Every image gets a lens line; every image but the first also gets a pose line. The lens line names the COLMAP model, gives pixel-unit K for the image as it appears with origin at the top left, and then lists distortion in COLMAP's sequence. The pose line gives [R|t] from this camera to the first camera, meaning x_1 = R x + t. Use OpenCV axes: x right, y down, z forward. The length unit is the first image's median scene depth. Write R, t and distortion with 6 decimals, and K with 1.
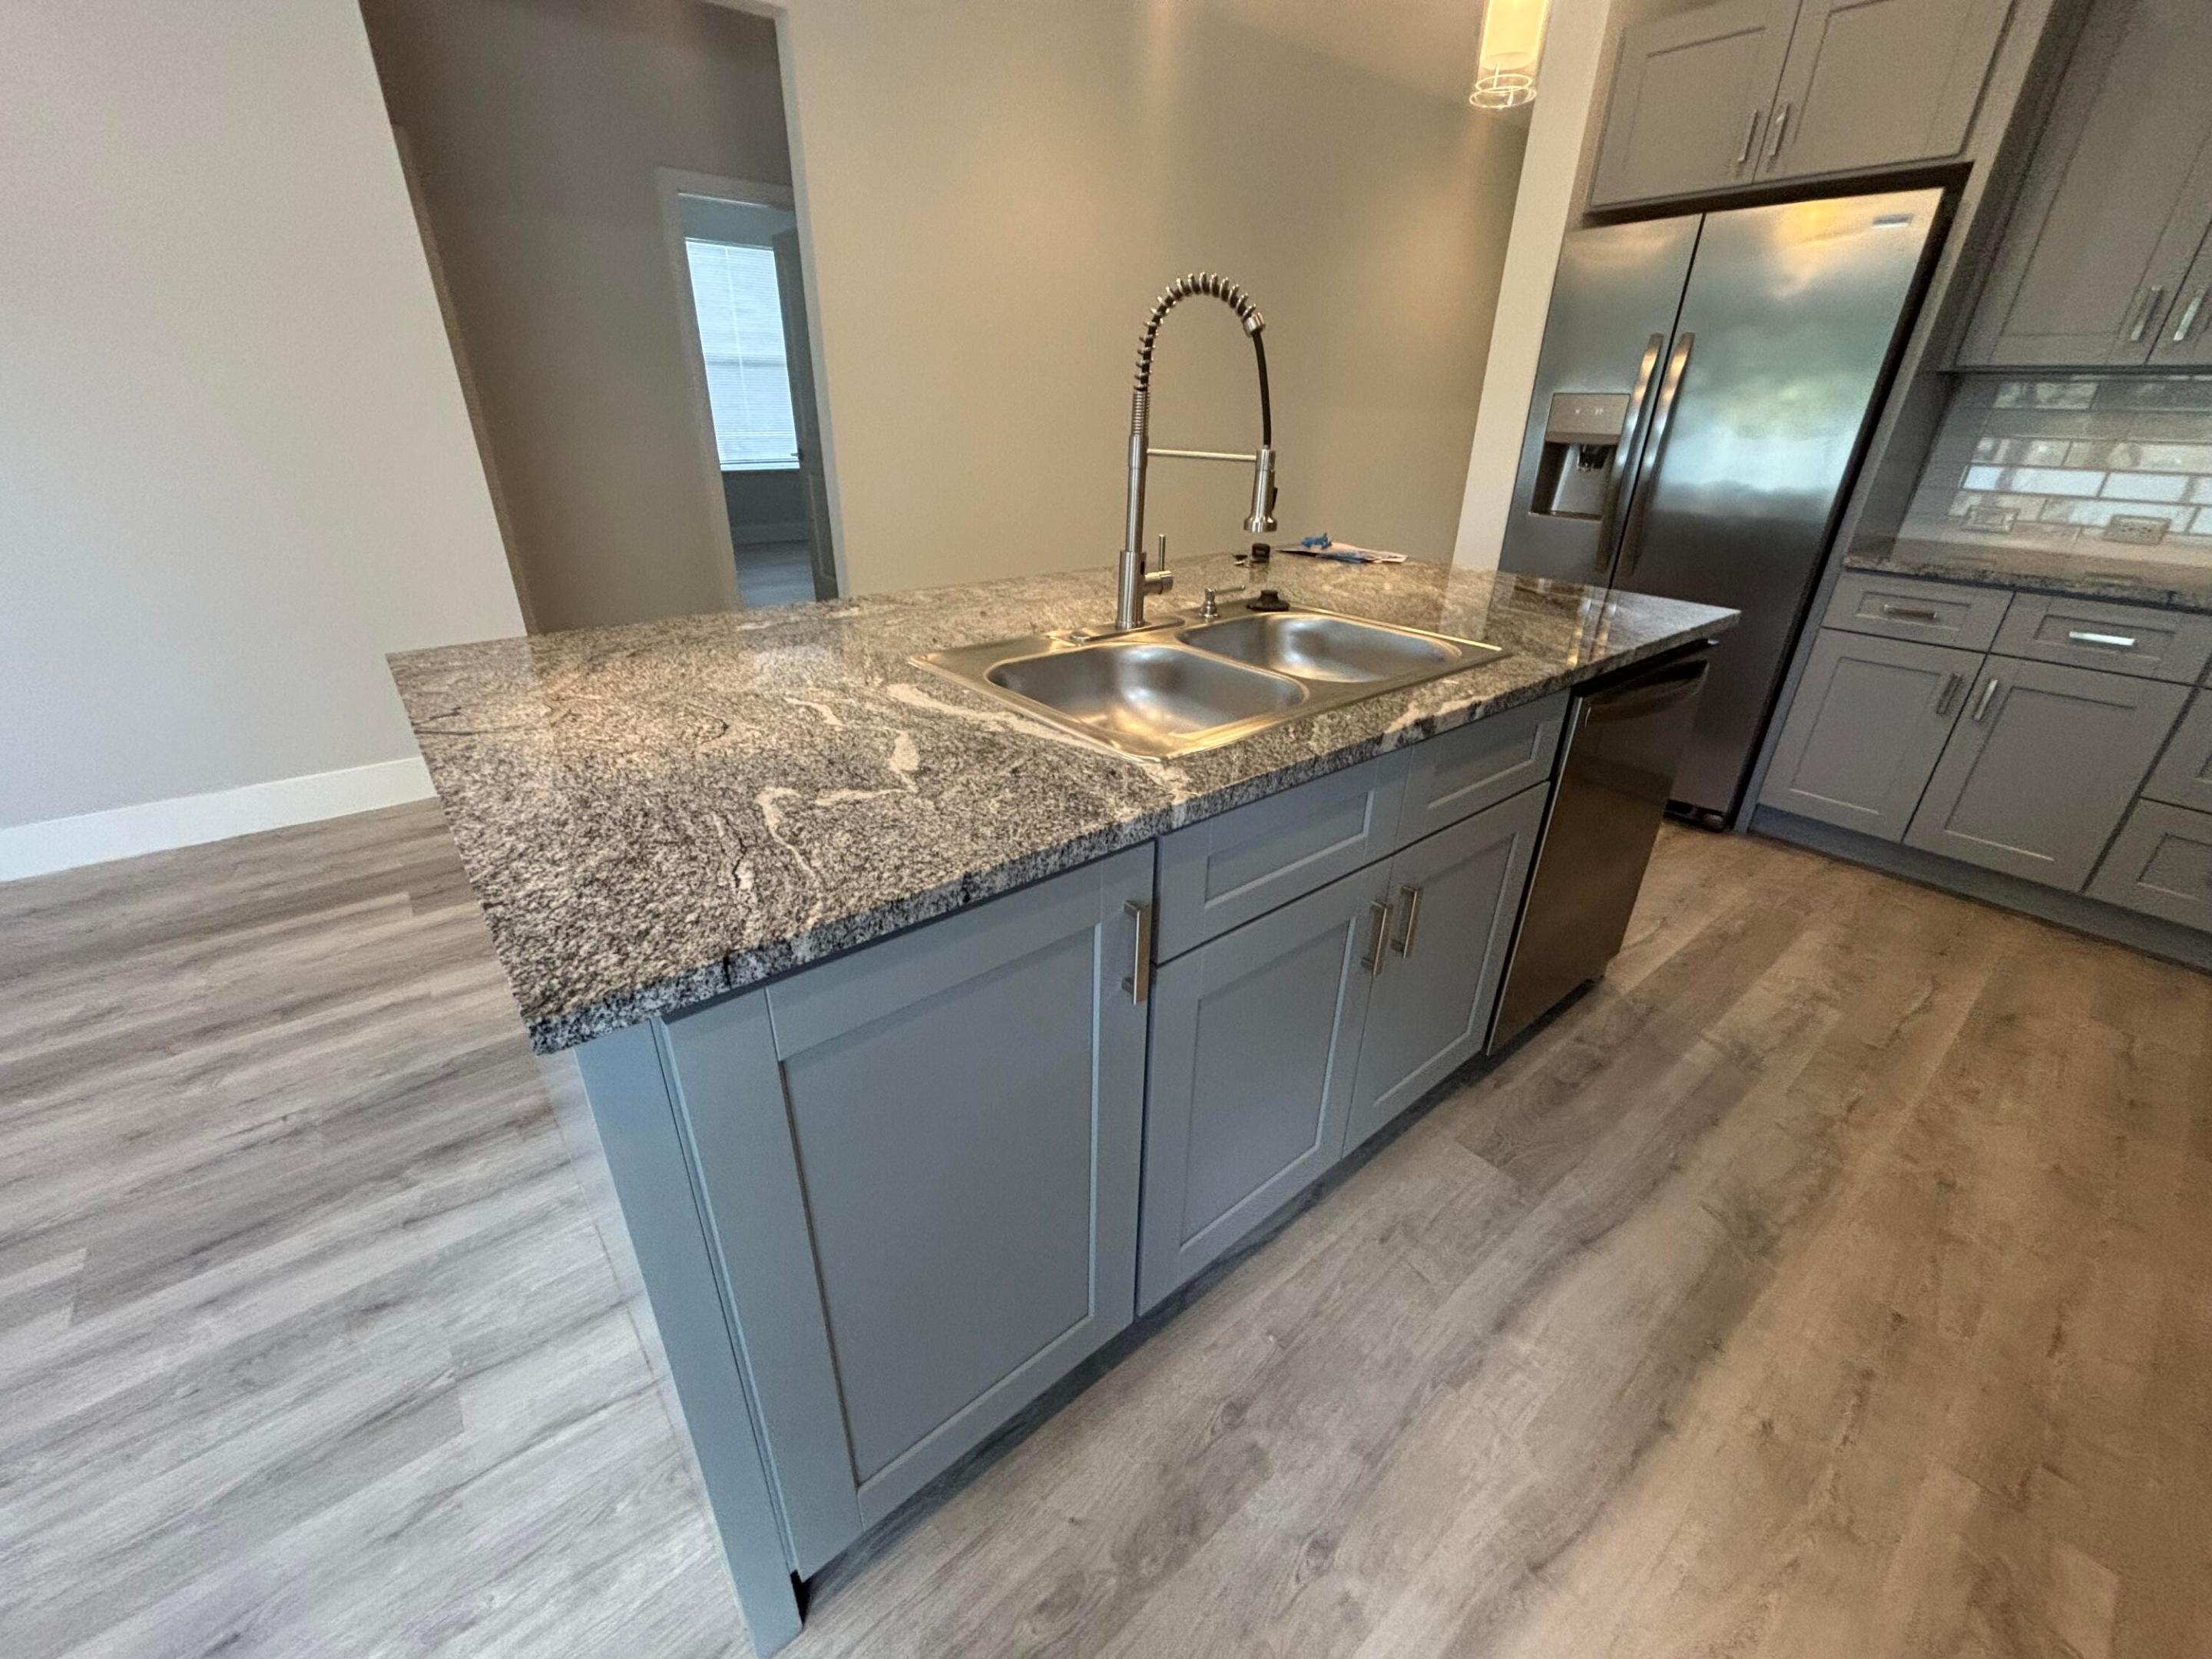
lens RADIAL K [[890.2, 0, 1109.3], [0, 890.2, 826.7], [0, 0, 1]] dist [0.010720, -0.003350]
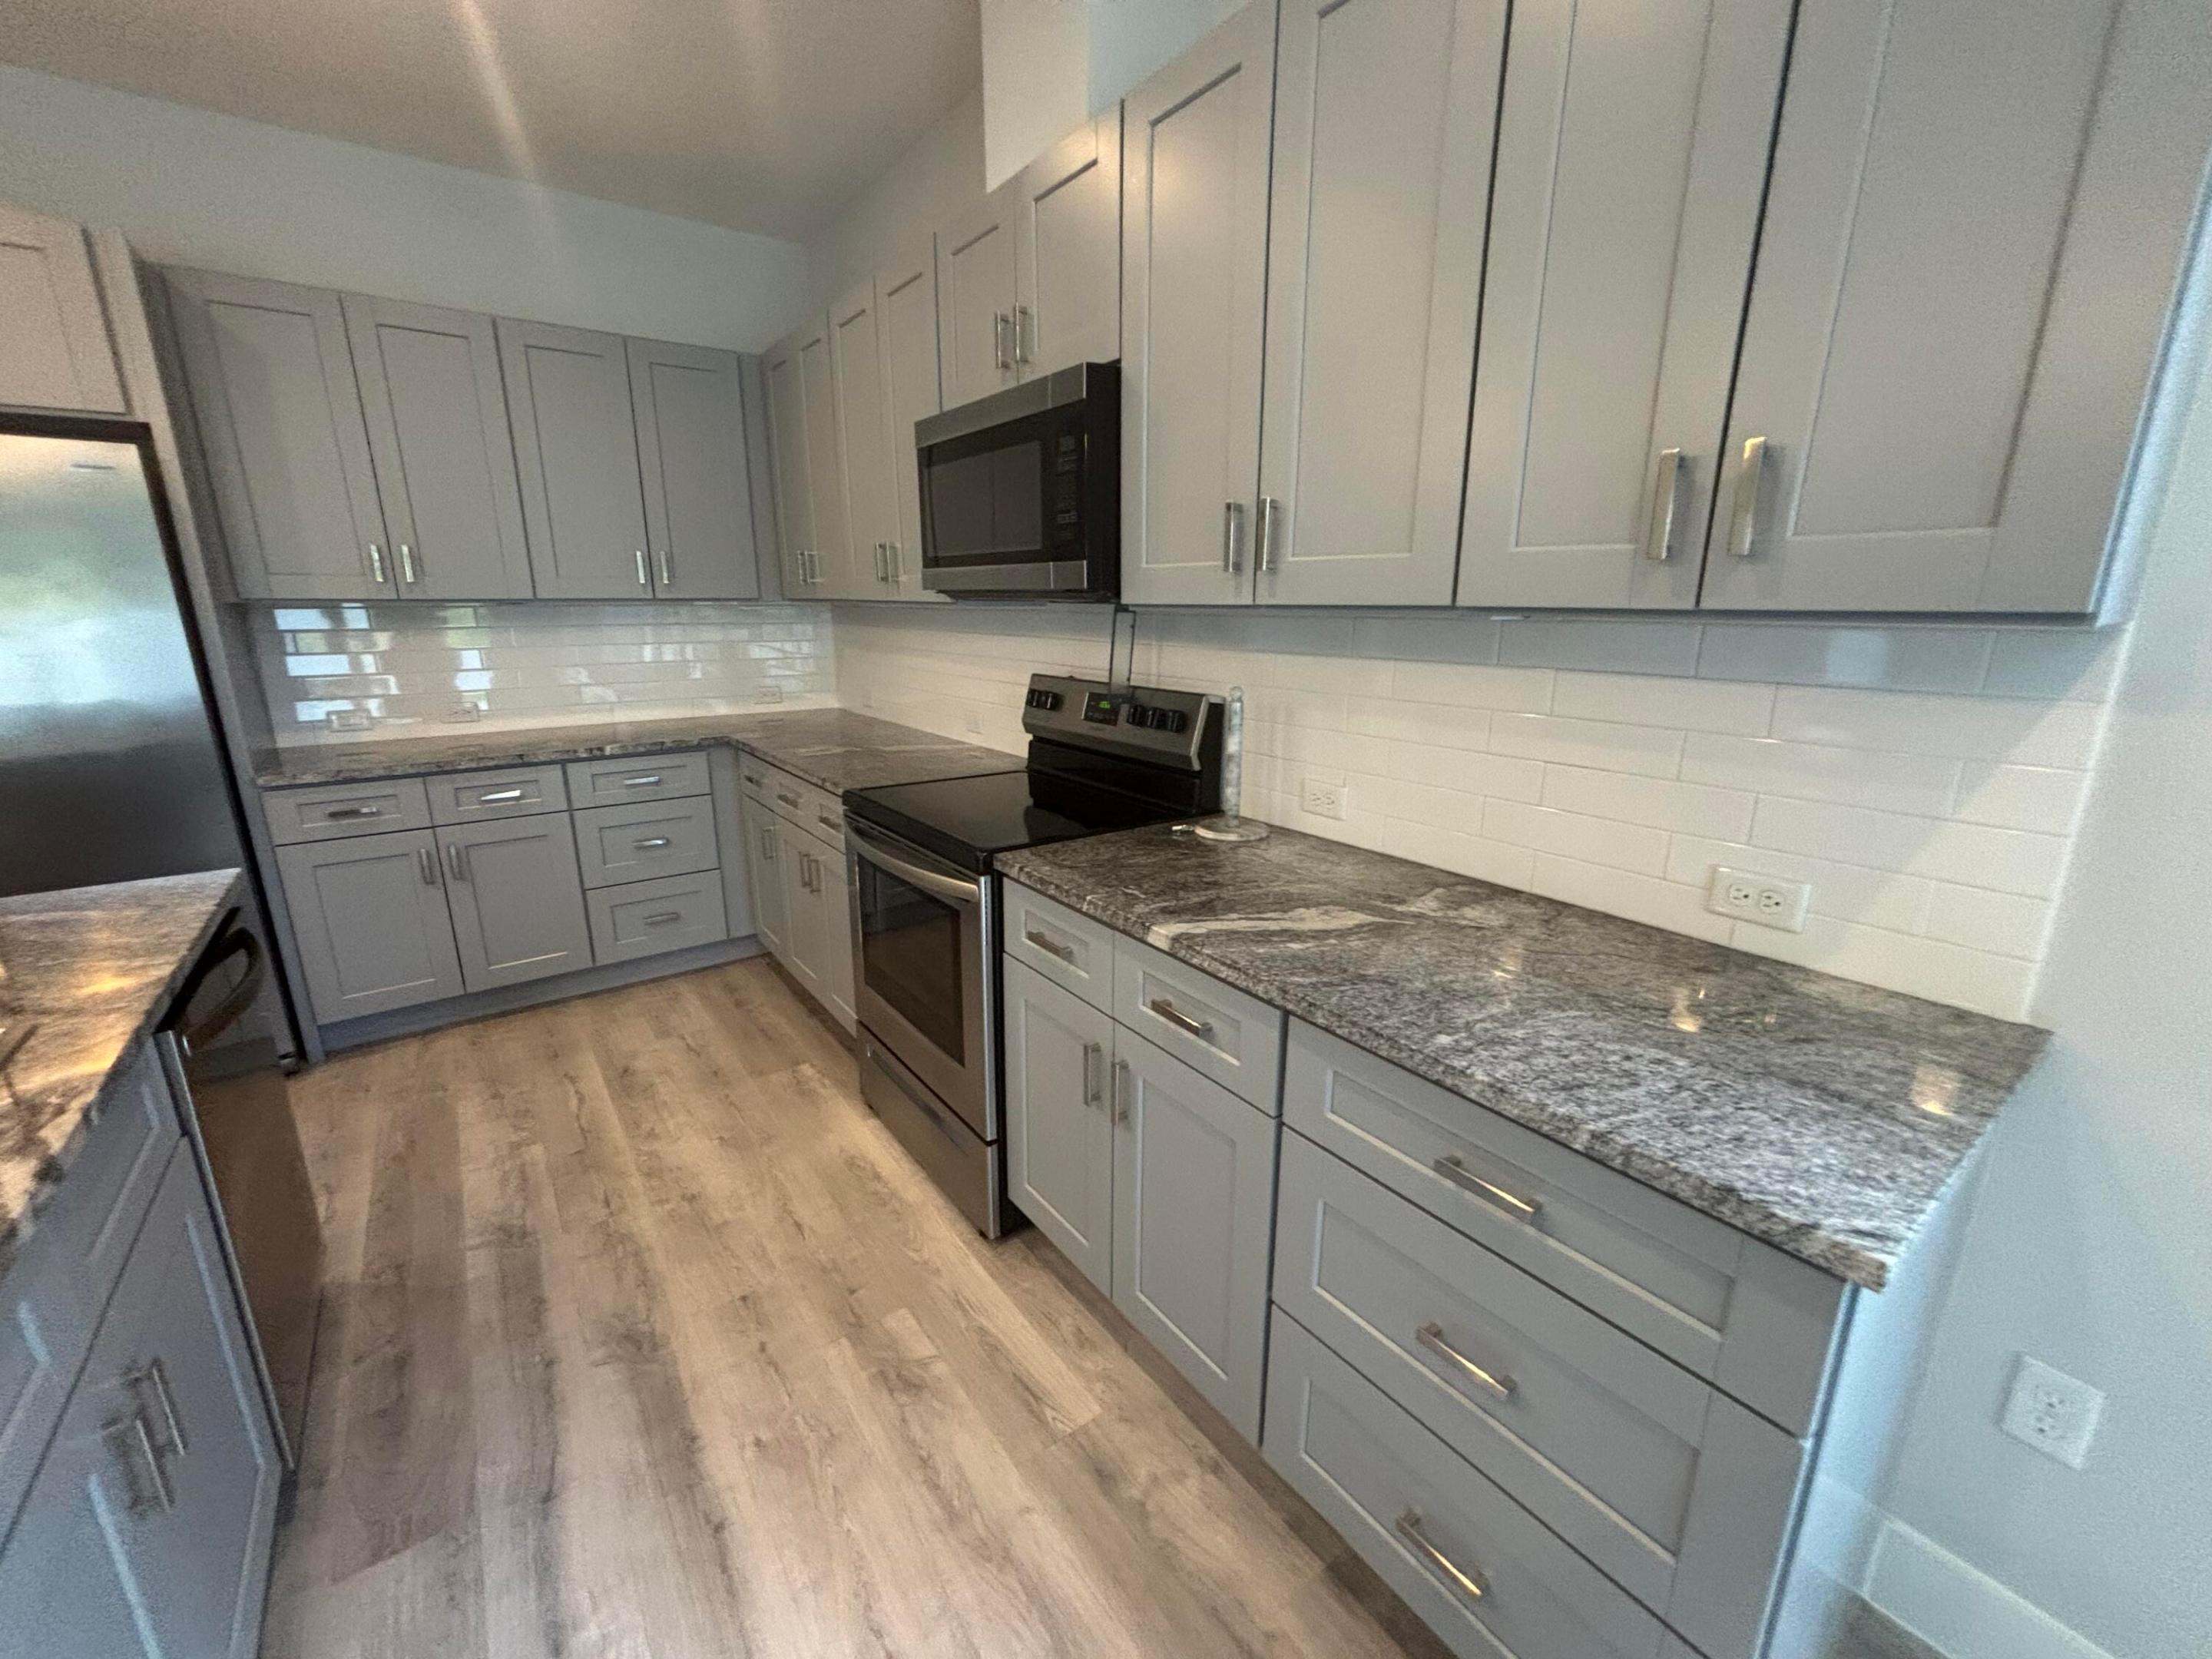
lens RADIAL K [[890.2, 0, 1109.3], [0, 890.2, 826.7], [0, 0, 1]] dist [0.010720, -0.003350]
pose [[0.046794, -0.270403, 0.961609, -0.130383], [0.427224, 0.875593, 0.225425, -0.095820], [-0.902934, 0.400274, 0.156495, 0.016169]]
